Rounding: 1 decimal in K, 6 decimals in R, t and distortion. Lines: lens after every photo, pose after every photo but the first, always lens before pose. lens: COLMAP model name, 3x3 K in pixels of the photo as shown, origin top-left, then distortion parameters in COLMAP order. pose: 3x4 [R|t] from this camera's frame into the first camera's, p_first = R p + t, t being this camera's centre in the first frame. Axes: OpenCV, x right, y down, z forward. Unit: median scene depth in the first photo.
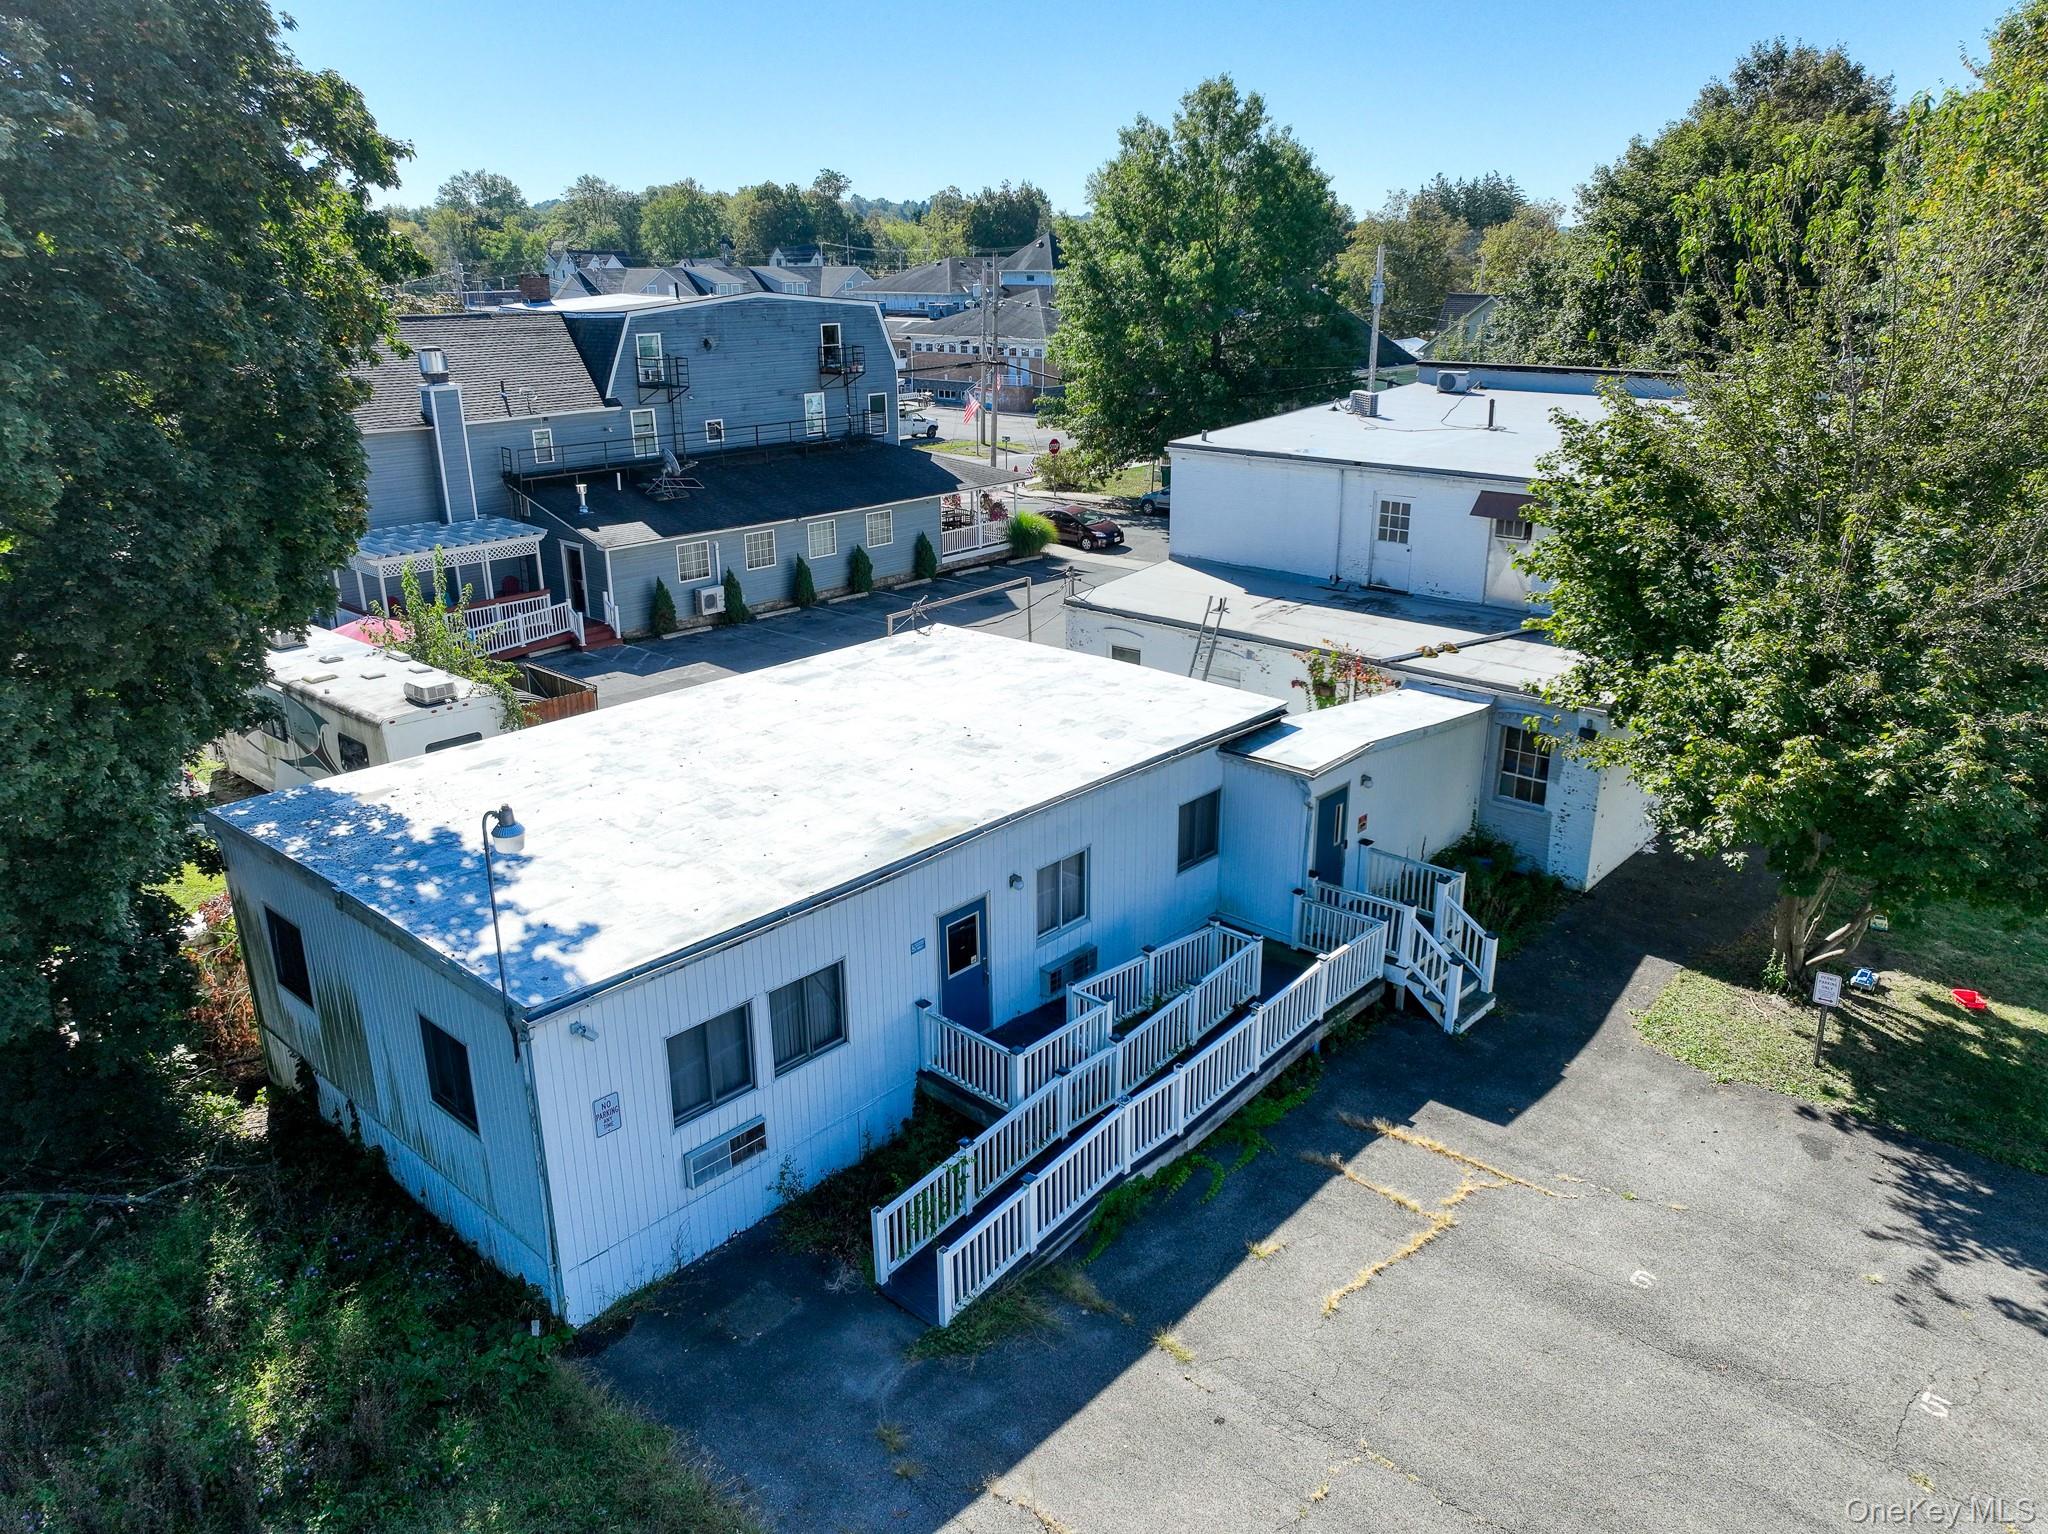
lens RADIAL K [[1442.9, 0, 1020.8], [0, 1442.9, 760.2], [0, 0, 1]] dist [-0.007038, 0.026295]
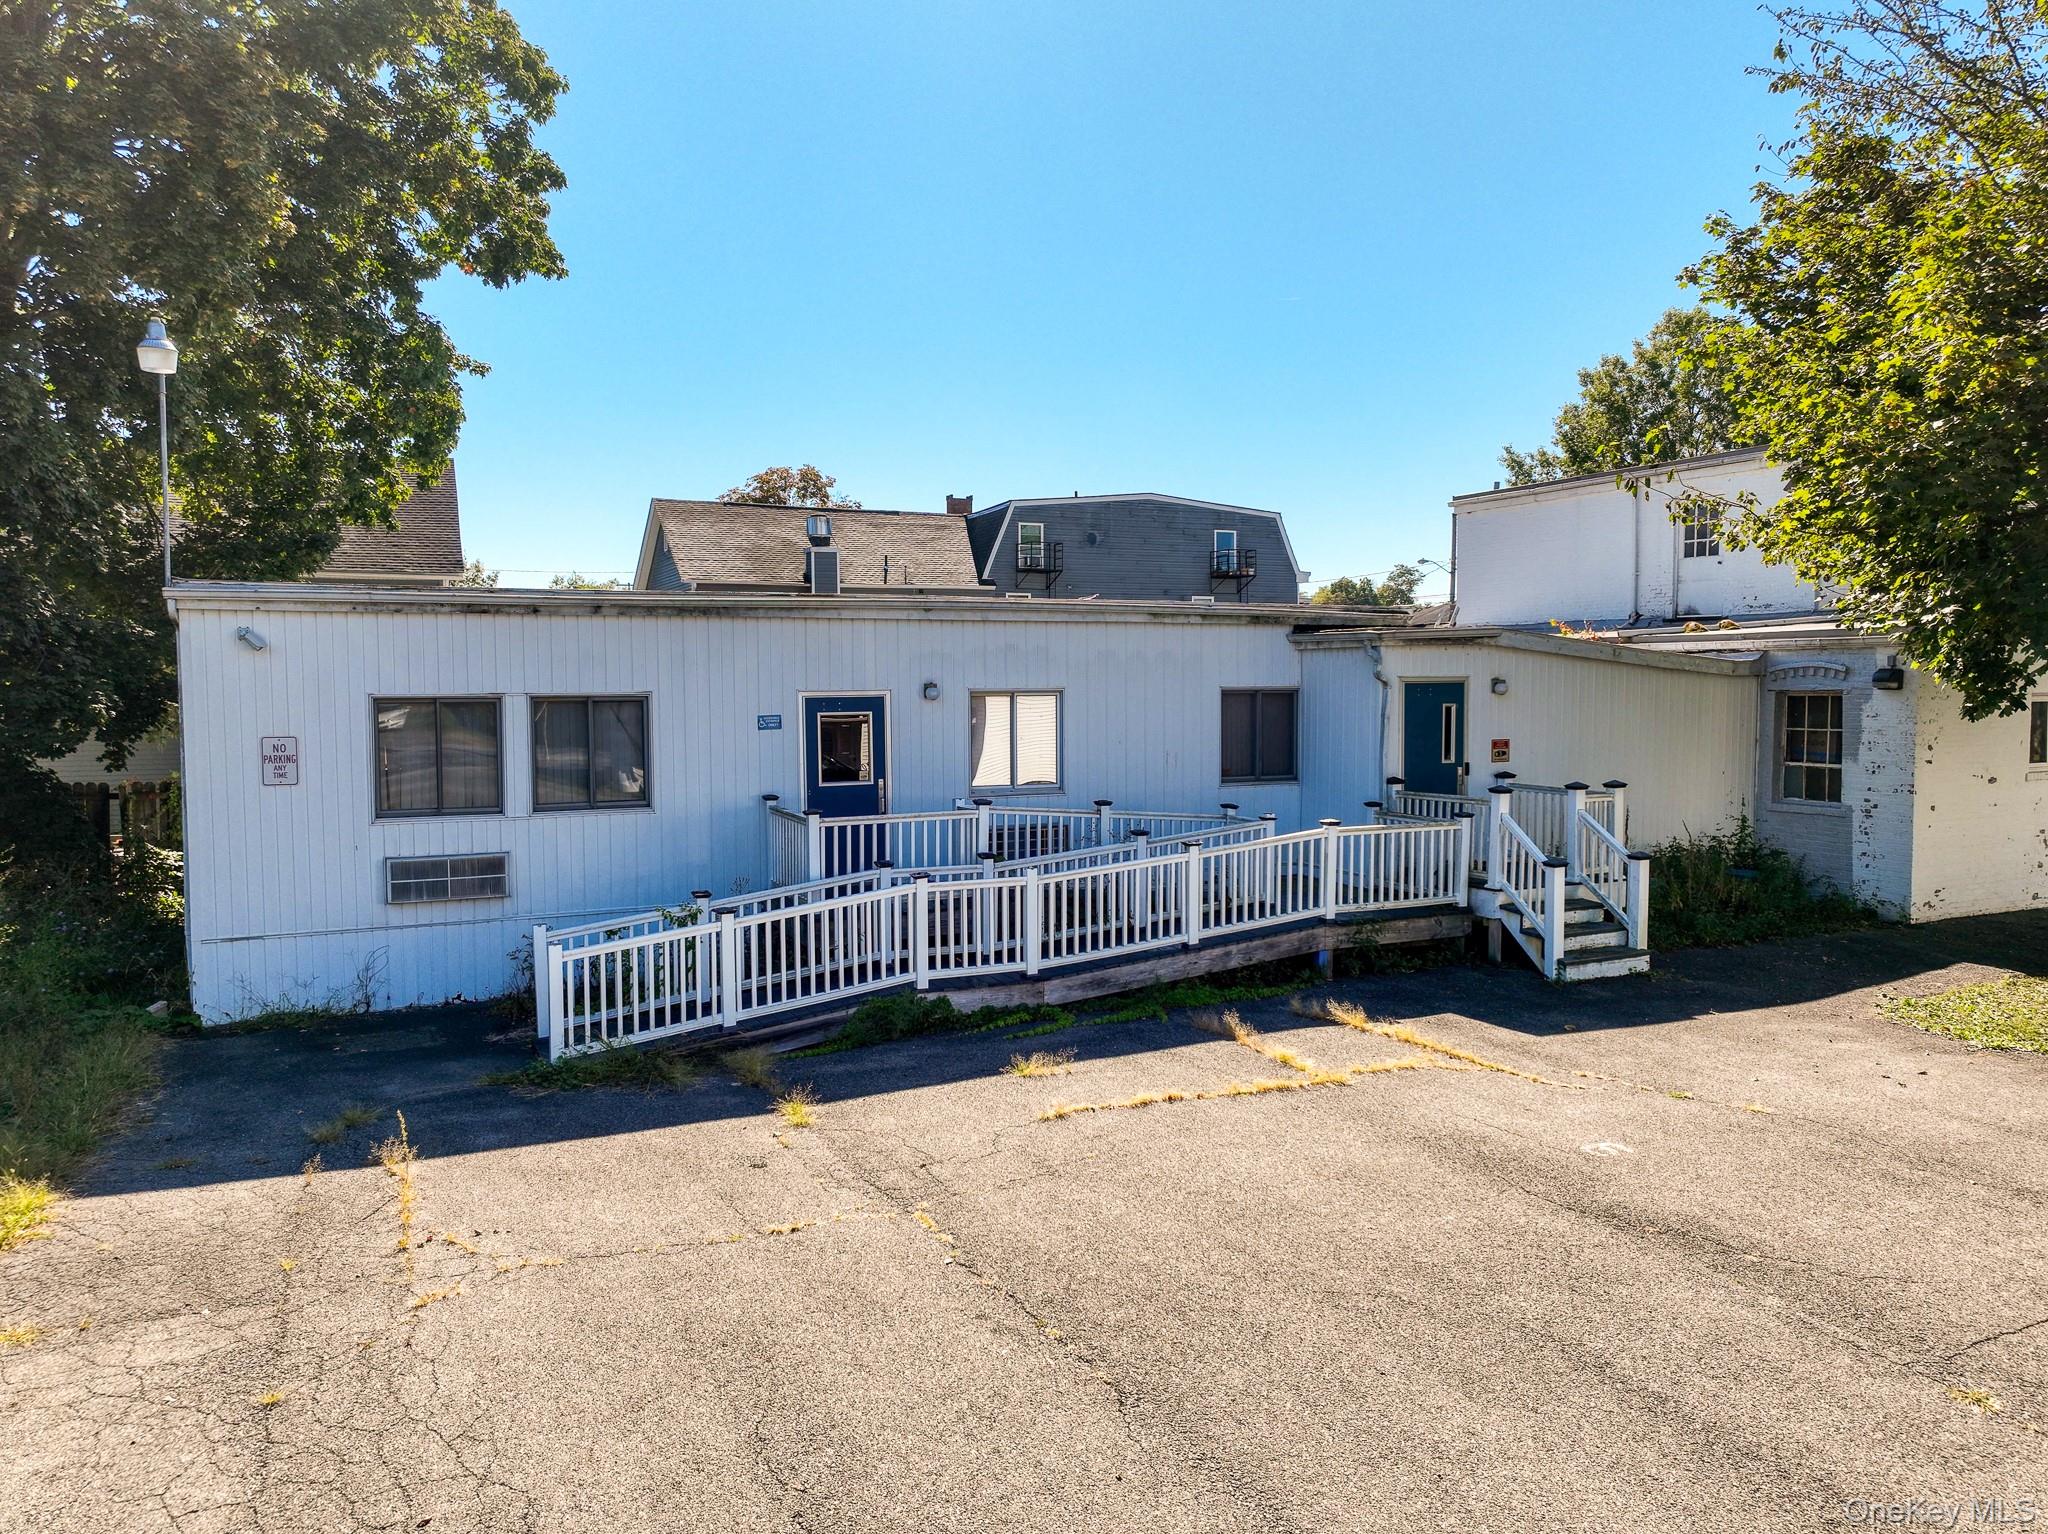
lens RADIAL K [[1442.9, 0, 1023.3], [0, 1442.9, 758.7], [0, 0, 1]] dist [-0.007038, 0.026295]
pose [[0.921236, 0.025399, -0.388174, 0.328955], [-0.131437, 0.959504, -0.249151, 0.289251], [0.366127, 0.280547, 0.887268, 0.288531]]
